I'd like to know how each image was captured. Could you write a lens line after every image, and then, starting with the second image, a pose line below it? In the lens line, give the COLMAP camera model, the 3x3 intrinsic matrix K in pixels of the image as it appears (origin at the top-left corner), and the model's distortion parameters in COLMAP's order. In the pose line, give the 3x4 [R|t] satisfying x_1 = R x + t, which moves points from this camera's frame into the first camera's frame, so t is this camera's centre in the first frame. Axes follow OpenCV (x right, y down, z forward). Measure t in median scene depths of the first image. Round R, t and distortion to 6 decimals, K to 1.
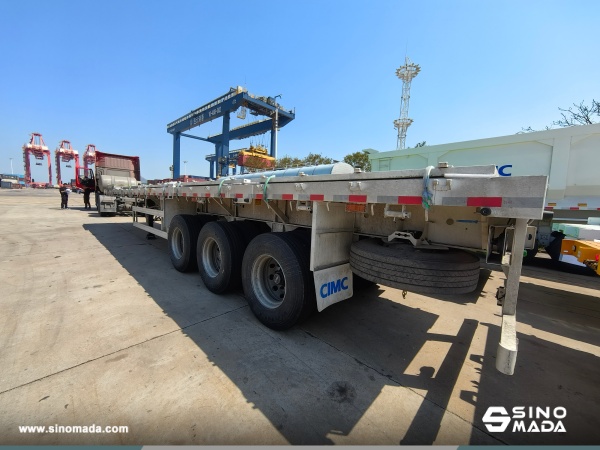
lens RADIAL K [[238.7, 0, 296.2], [0, 238.7, 221.5], [0, 0, 1]] dist [-0.001467, 0.000894]
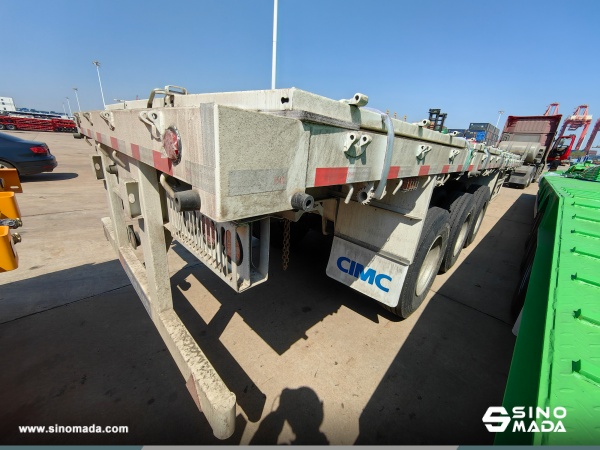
lens RADIAL K [[238.7, 0, 301.6], [0, 238.7, 222.3], [0, 0, 1]] dist [-0.001467, 0.000894]
pose [[-0.043578, 0.249097, -0.967498, 0.507812], [-0.142832, 0.956916, 0.252806, -0.016998], [0.988787, 0.149206, -0.006122, 0.489492]]
